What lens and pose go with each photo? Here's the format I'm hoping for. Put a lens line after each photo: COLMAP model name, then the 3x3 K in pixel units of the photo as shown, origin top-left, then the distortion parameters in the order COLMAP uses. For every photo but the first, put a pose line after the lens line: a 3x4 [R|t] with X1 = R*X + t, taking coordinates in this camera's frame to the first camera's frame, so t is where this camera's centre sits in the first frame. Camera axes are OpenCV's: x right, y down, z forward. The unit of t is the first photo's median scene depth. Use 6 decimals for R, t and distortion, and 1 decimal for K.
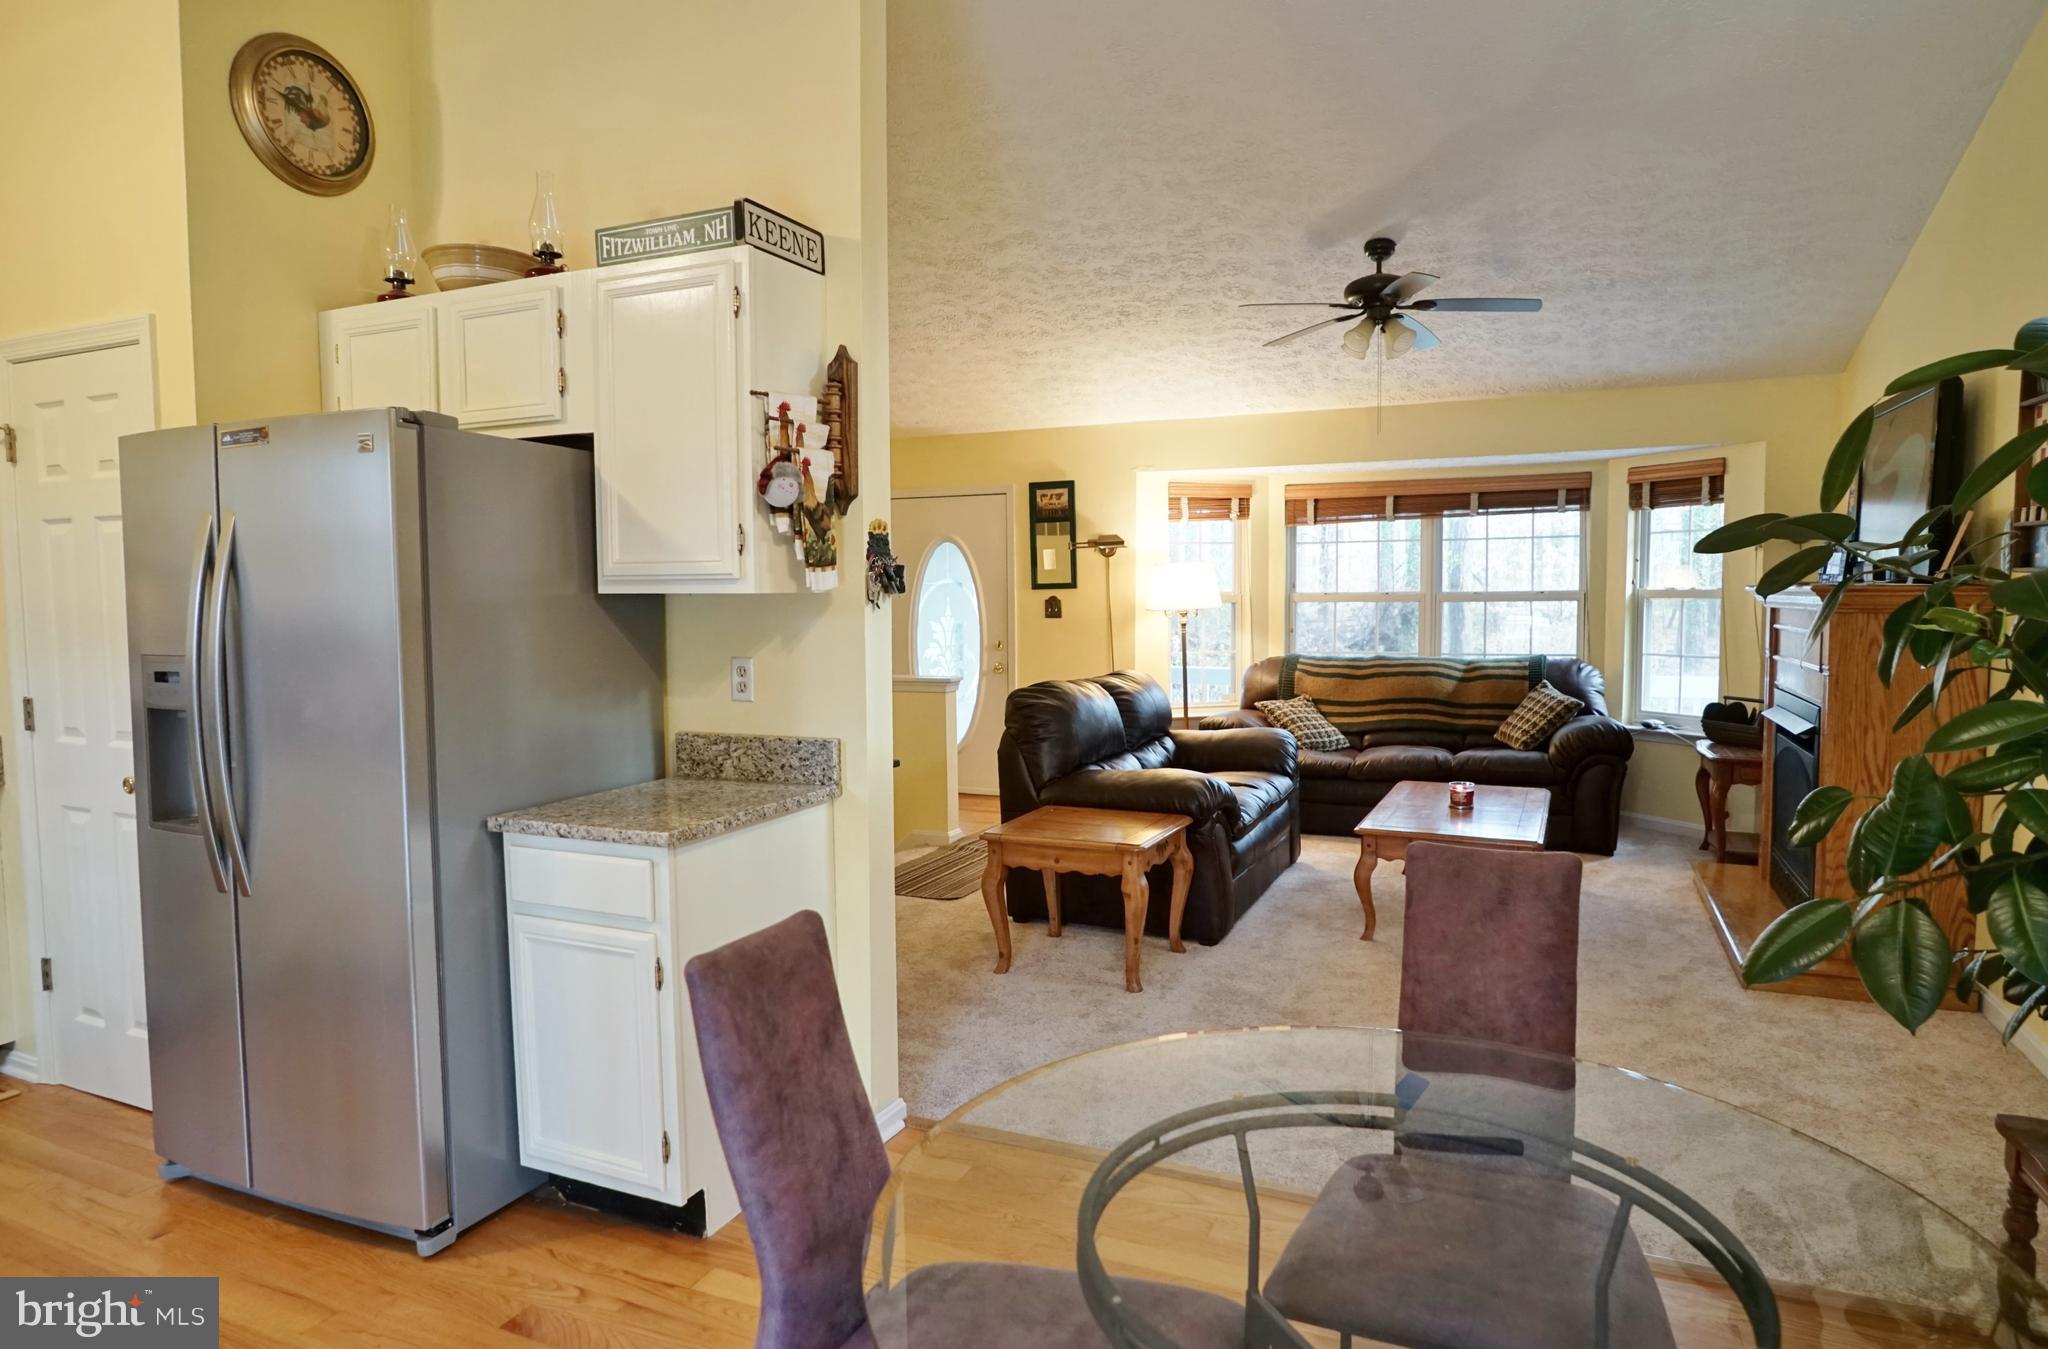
lens RADIAL K [[1195.4, 0, 1024.0], [0, 1195.4, 674.5], [0, 0, 1]] dist [-0.024584, 0.000417]
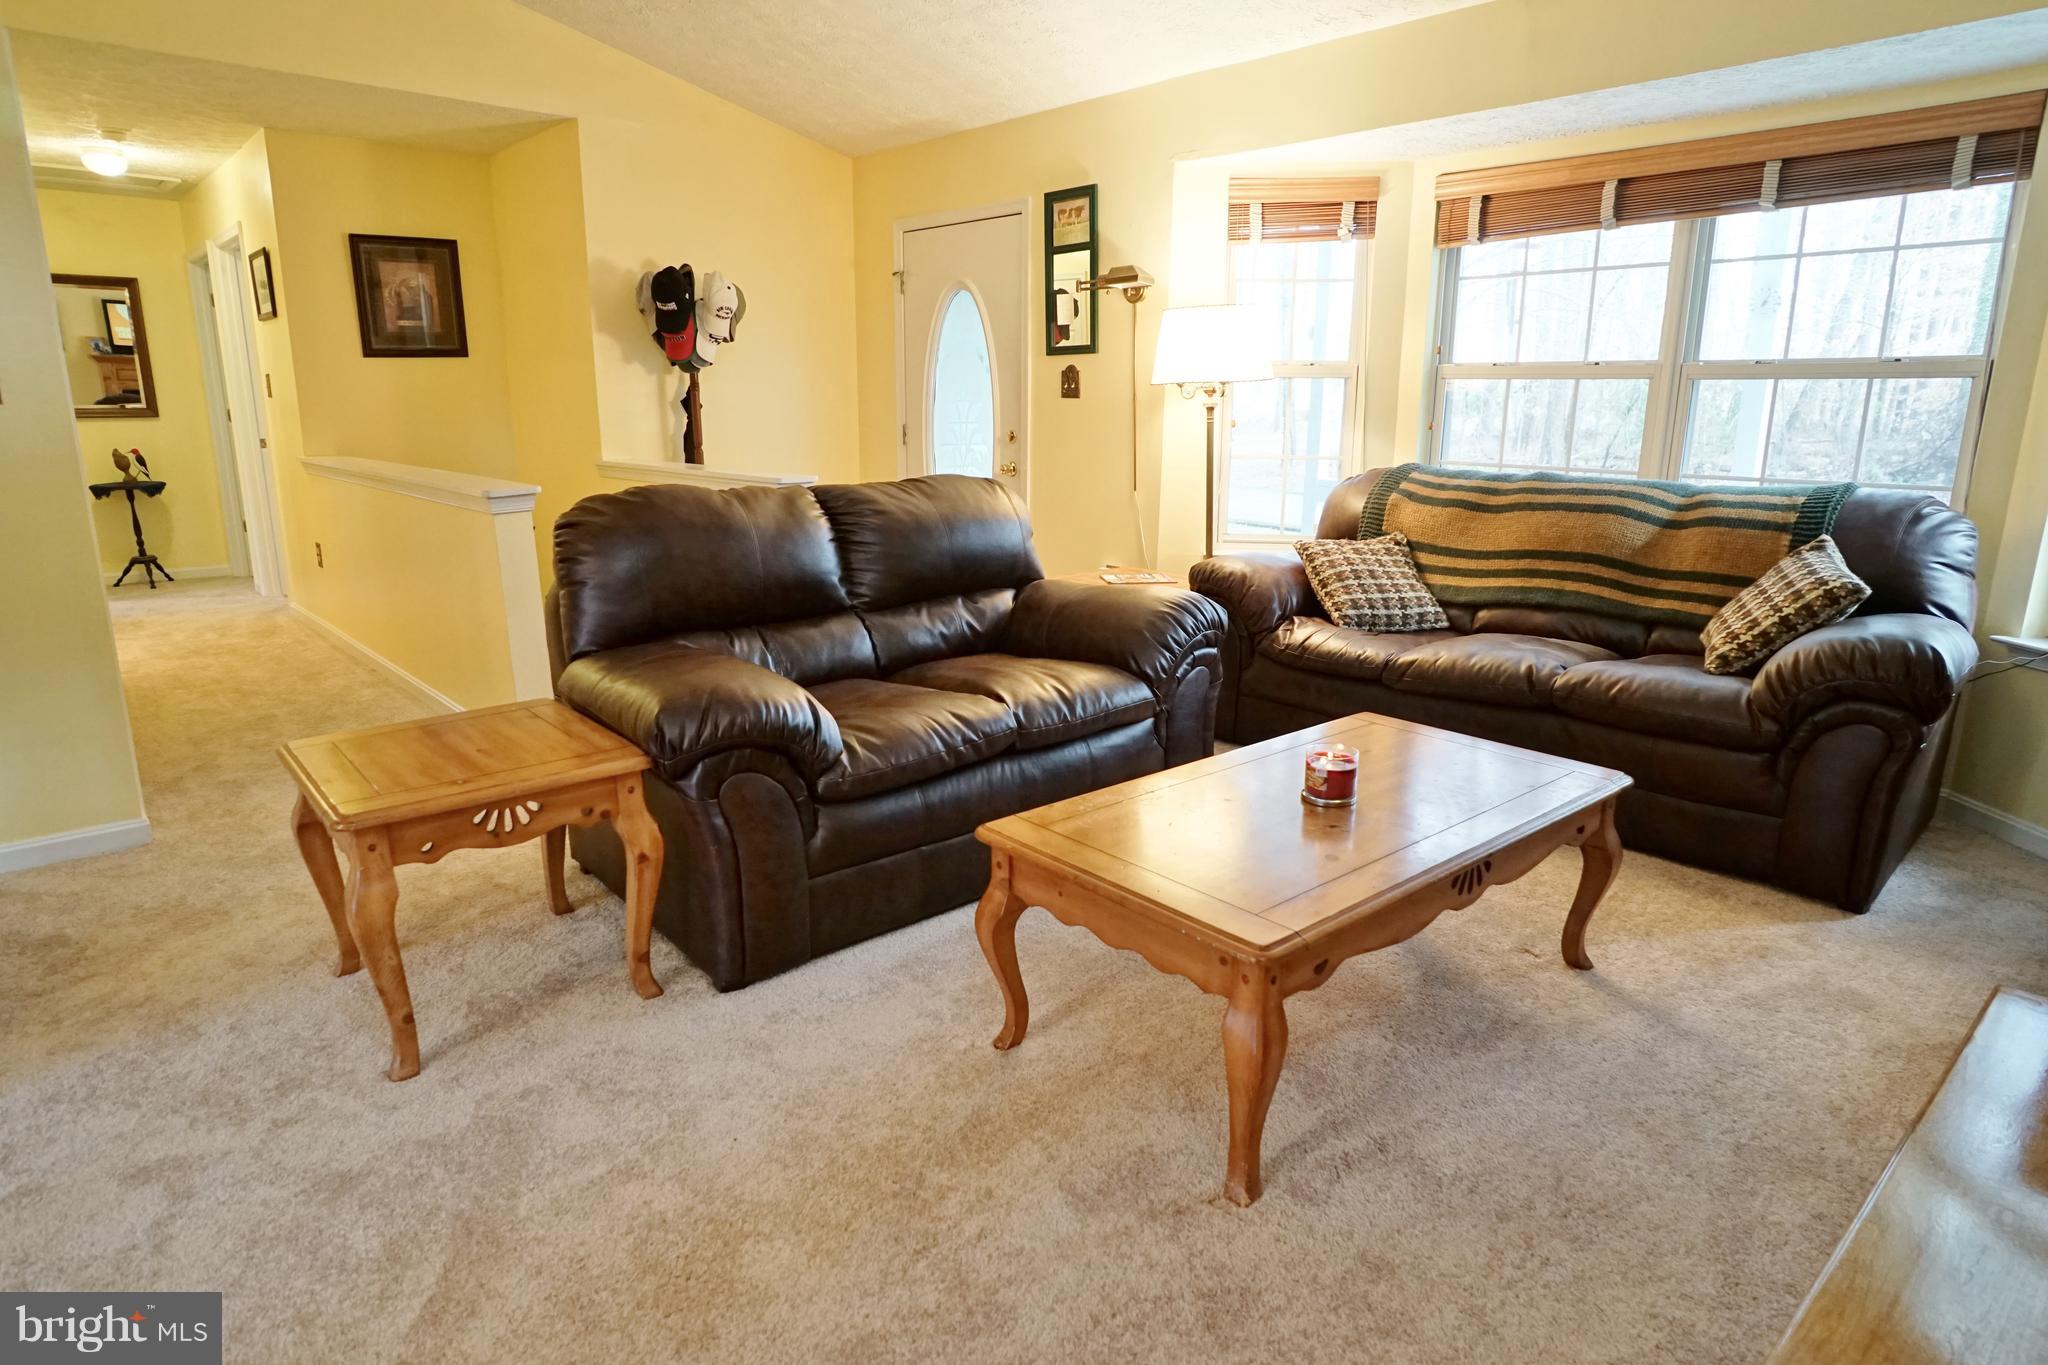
lens RADIAL K [[1172.6, 0, 1024.0], [0, 1172.6, 682.5], [0, 0, 1]] dist [-0.044628, 0.022166]
pose [[0.911393, 0.111057, -0.396270, 0.339281], [-0.041123, 0.982657, 0.180814, -0.008384], [0.409478, -0.148497, 0.900154, 0.429270]]
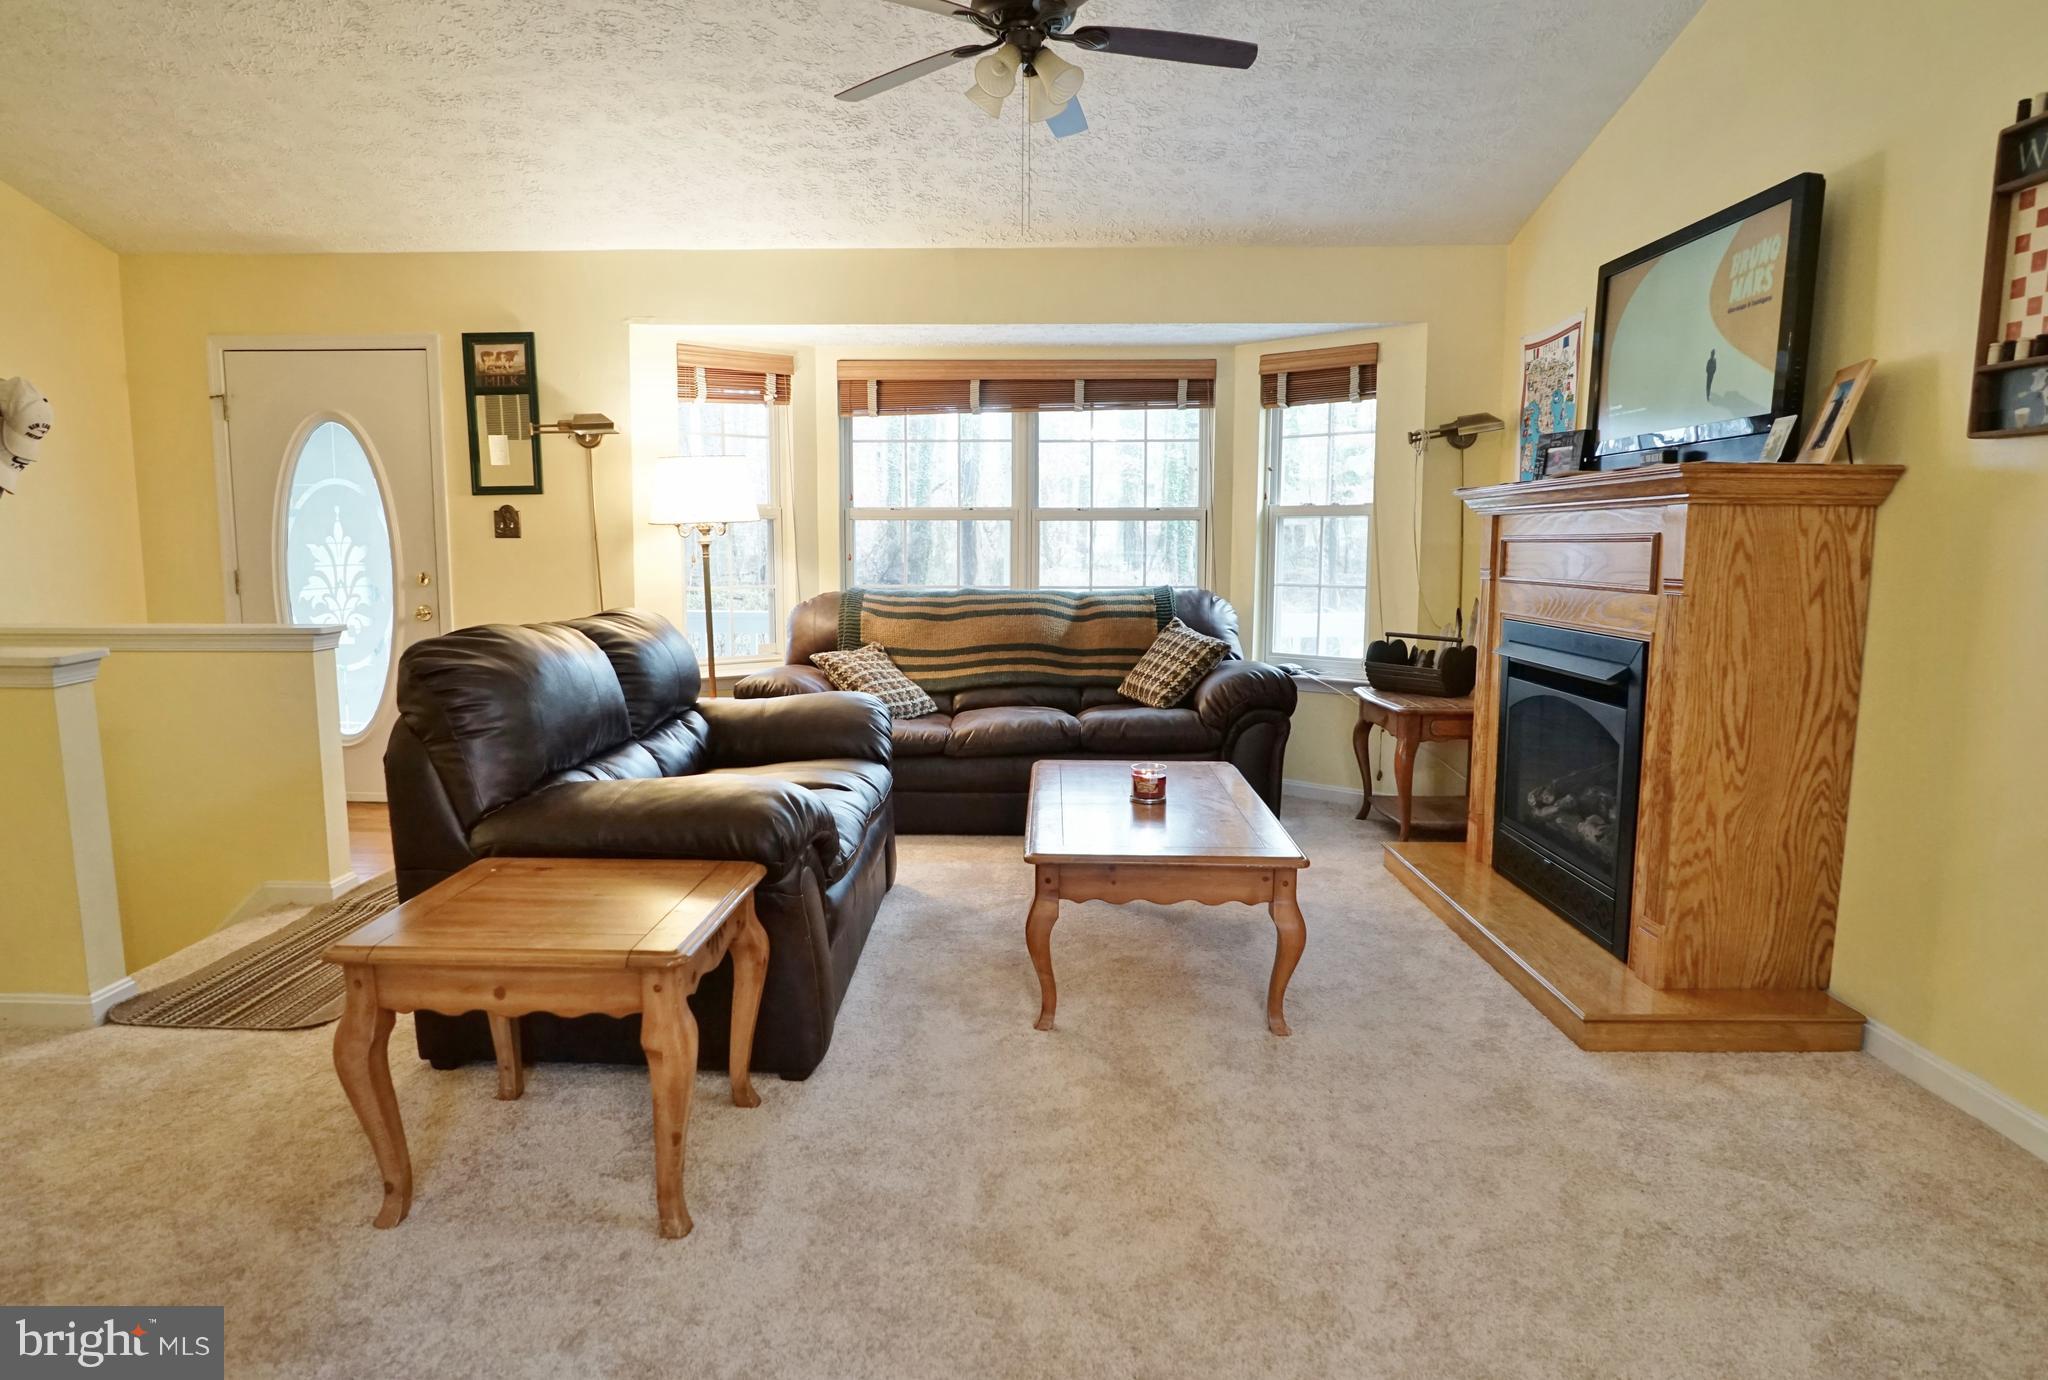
lens RADIAL K [[1208.2, 0, 1001.5], [0, 1208.2, 688.5], [0, 0, 1]] dist [-0.050463, 0.034715]
pose [[0.922078, -0.036102, 0.385317, 0.021202], [0.016551, 0.998407, 0.053937, 0.007016], [-0.386651, -0.043357, 0.921207, 0.313653]]
